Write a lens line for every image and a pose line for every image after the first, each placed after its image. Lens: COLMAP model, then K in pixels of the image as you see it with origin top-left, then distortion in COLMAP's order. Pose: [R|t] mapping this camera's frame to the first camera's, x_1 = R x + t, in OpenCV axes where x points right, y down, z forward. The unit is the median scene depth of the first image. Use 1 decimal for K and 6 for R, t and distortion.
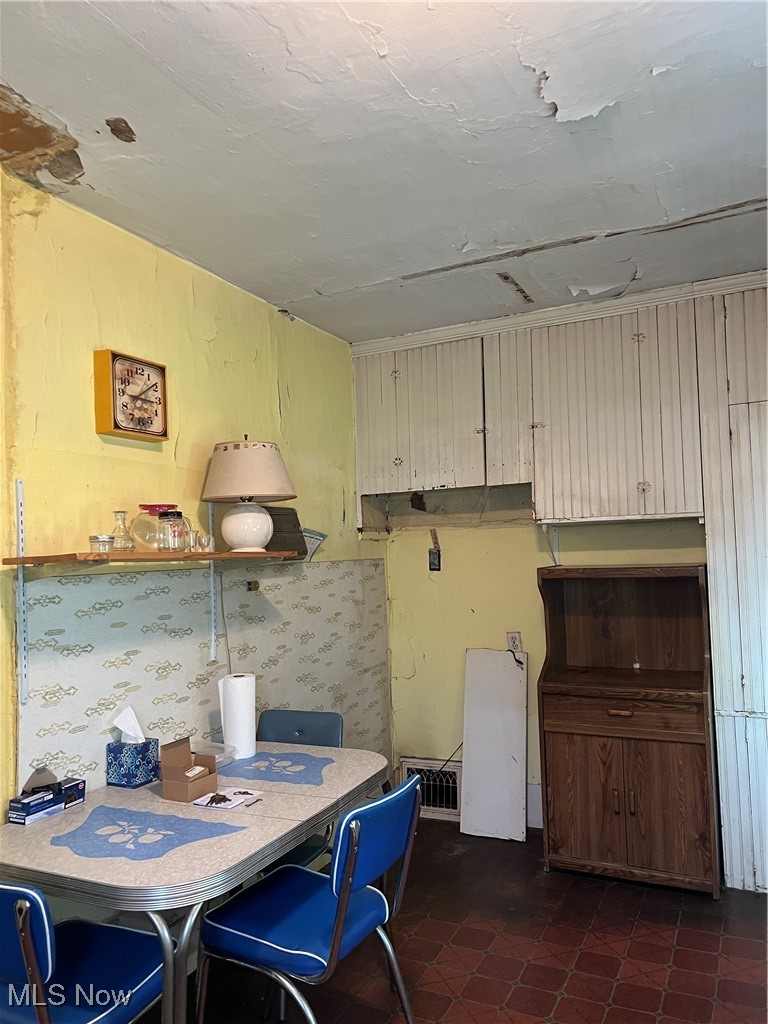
lens RADIAL K [[772.1, 0, 383.5], [0, 772.1, 514.2], [0, 0, 1]] dist [0.027094, -0.003971]
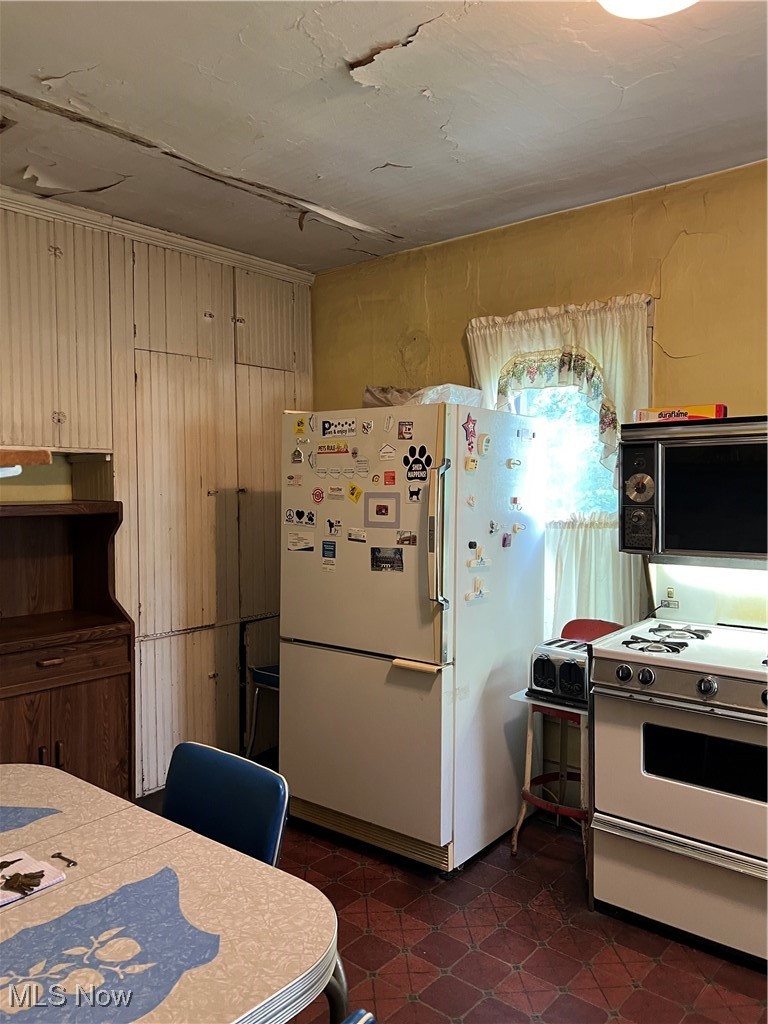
lens RADIAL K [[772.1, 0, 383.4], [0, 772.1, 512.0], [0, 0, 1]] dist [0.027094, -0.003971]
pose [[0.252454, -0.005693, 0.967592, -0.482659], [-0.053387, 0.998378, 0.019803, 0.040421], [-0.966135, -0.056656, 0.251741, 0.404130]]
